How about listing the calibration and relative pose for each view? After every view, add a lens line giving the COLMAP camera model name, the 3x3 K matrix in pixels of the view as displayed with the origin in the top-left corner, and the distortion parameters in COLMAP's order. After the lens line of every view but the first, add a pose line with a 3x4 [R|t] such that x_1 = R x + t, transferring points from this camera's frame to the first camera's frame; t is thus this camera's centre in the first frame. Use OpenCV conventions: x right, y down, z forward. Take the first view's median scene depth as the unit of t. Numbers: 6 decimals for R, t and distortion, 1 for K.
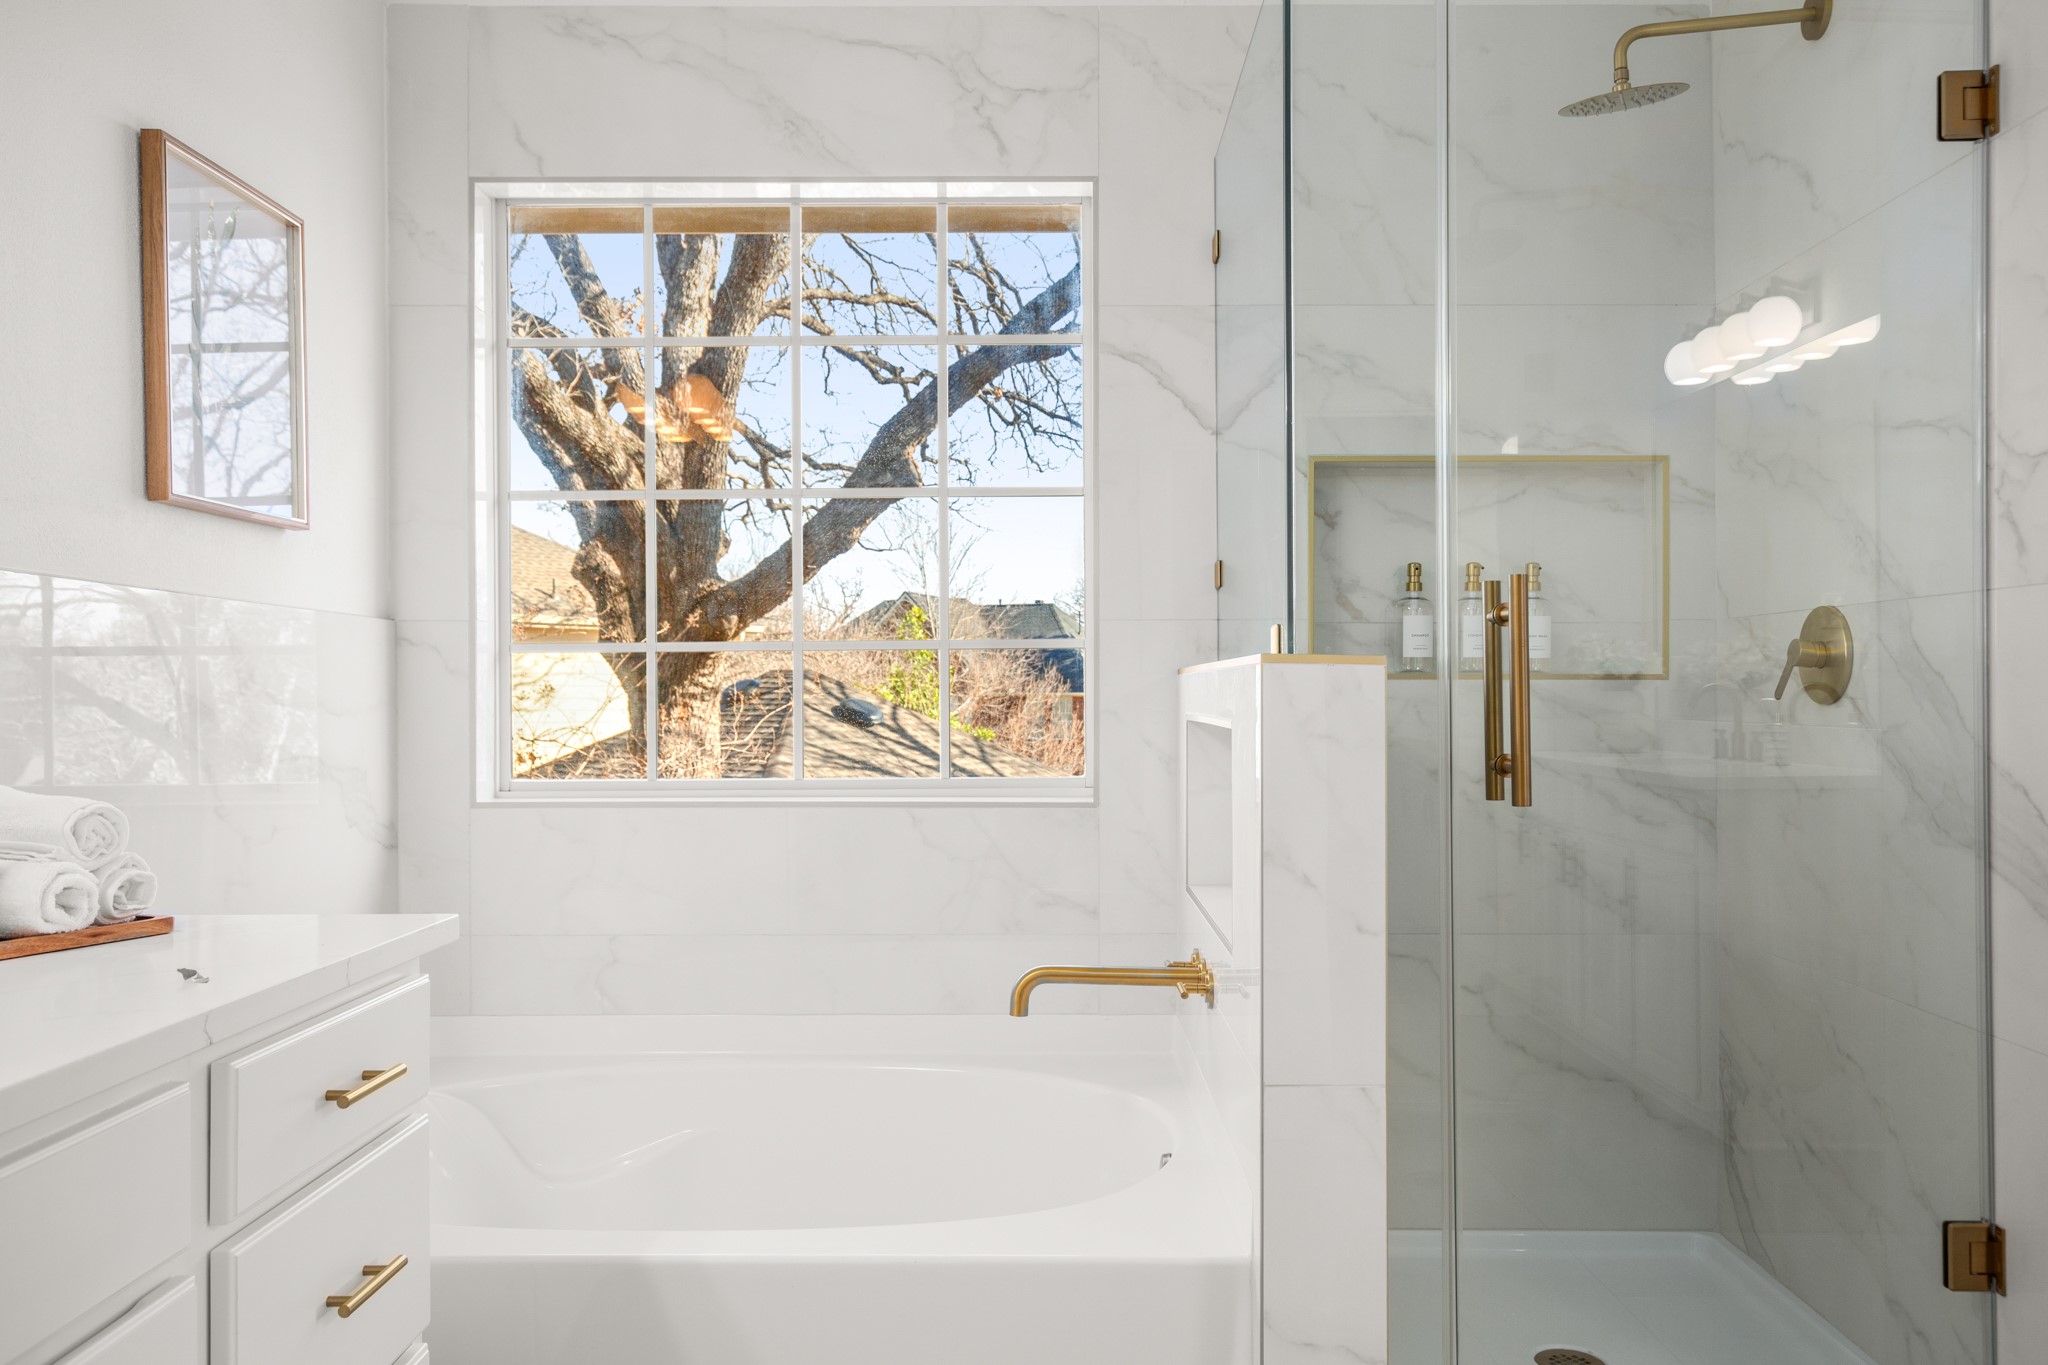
lens RADIAL K [[1631.2, 0, 1024.0], [0, 1631.2, 682.5], [0, 0, 1]] dist [0.030326, -0.001851]
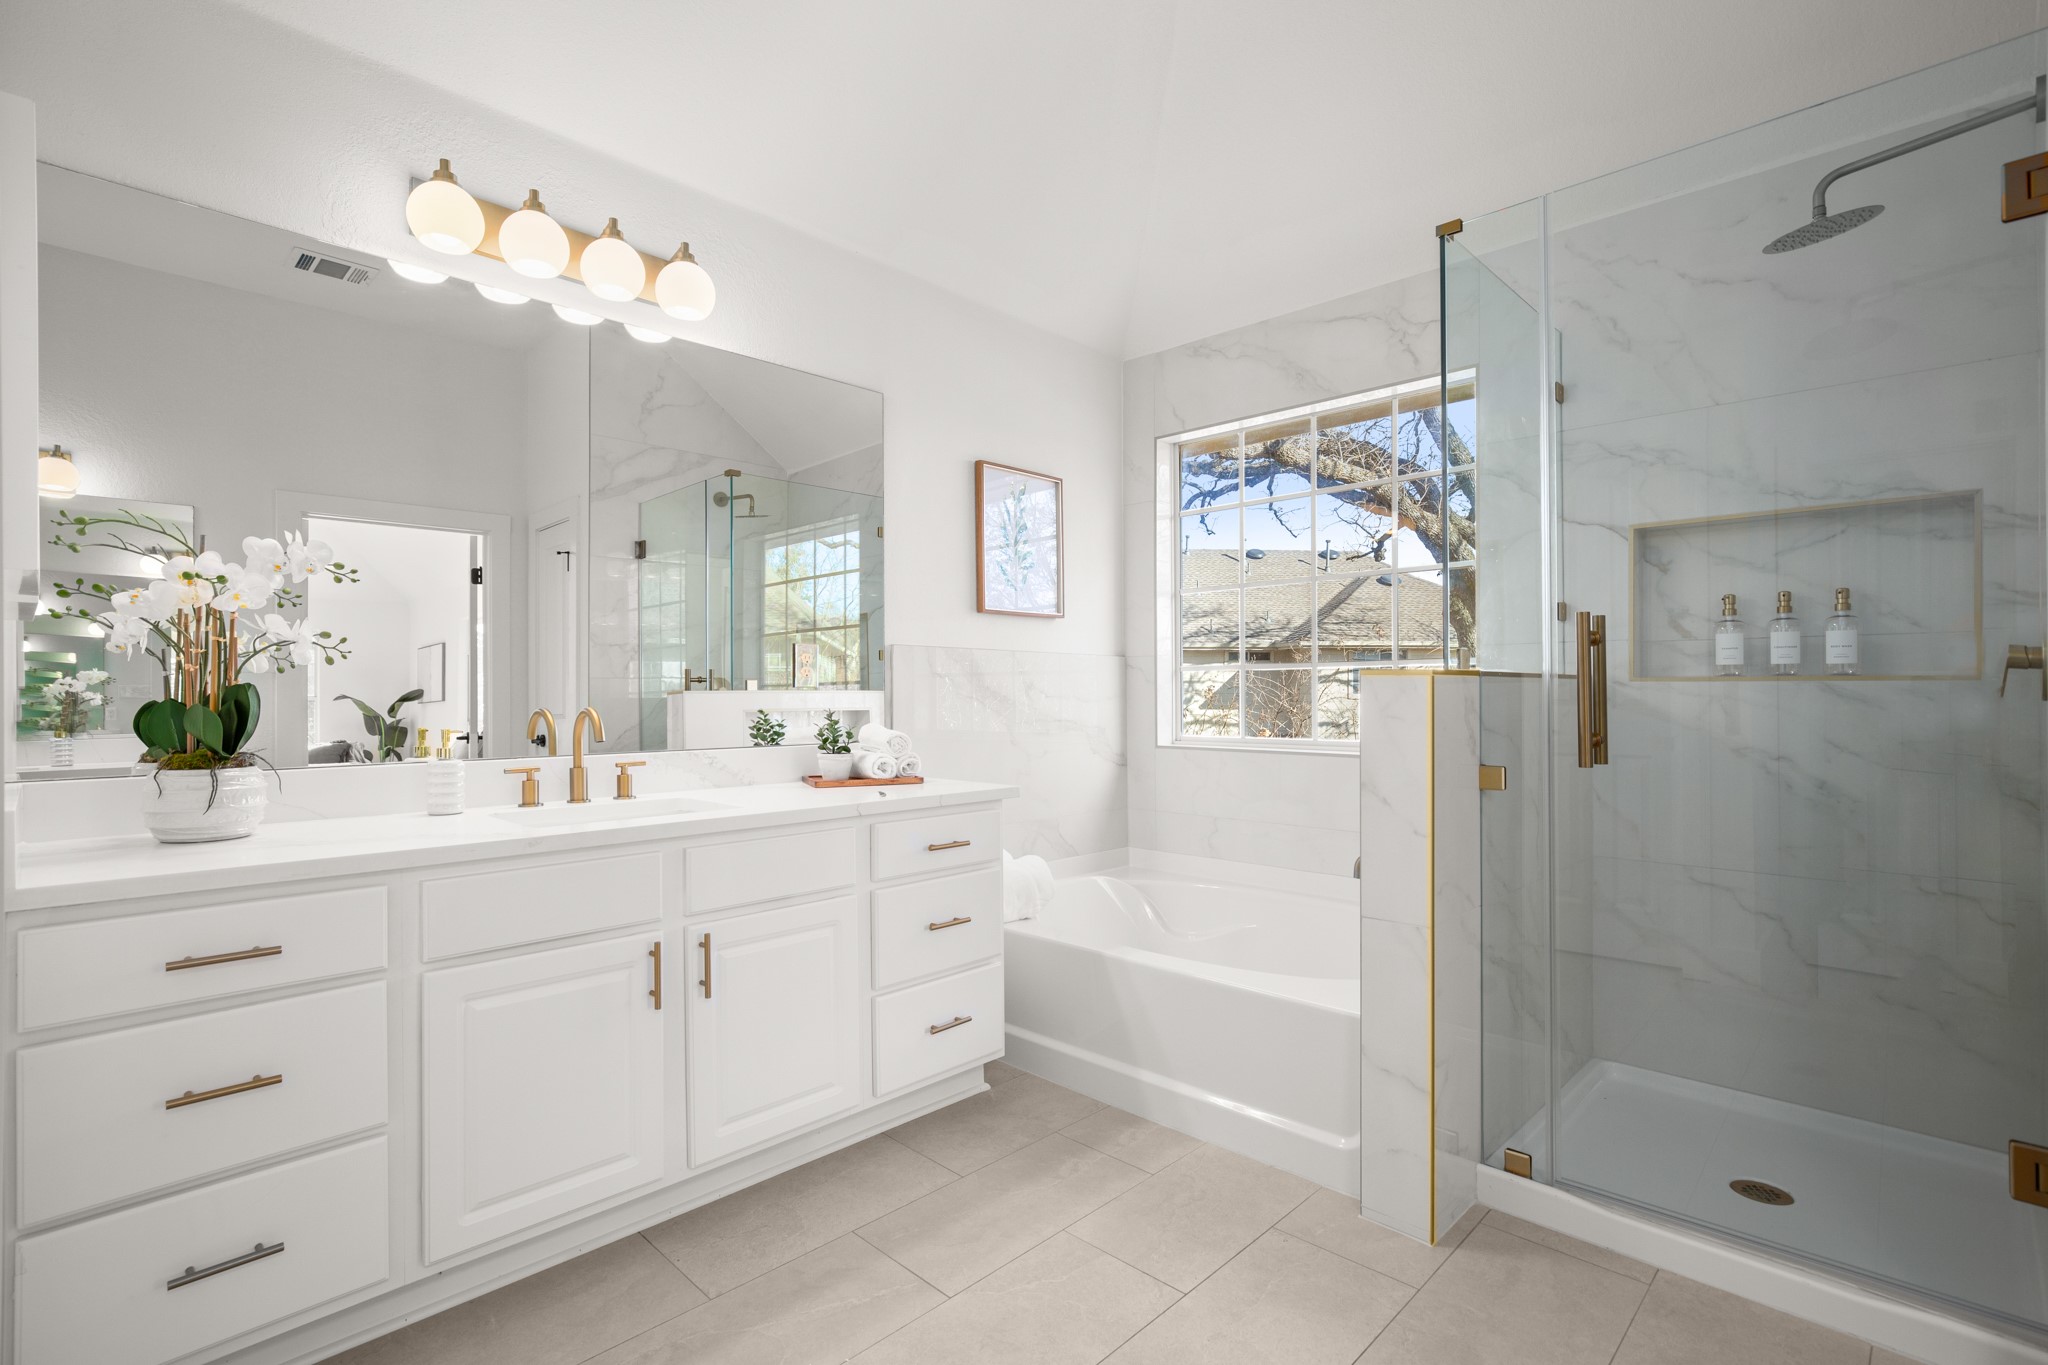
lens RADIAL K [[1052.6, 0, 1026.8], [0, 1052.6, 700.8], [0, 0, 1]] dist [-0.000347, -0.000081]
pose [[0.693806, 0.005668, -0.720140, 0.498757], [0.005299, 0.999902, 0.012975, 0.000169], [0.720143, -0.012819, 0.693708, -0.022544]]
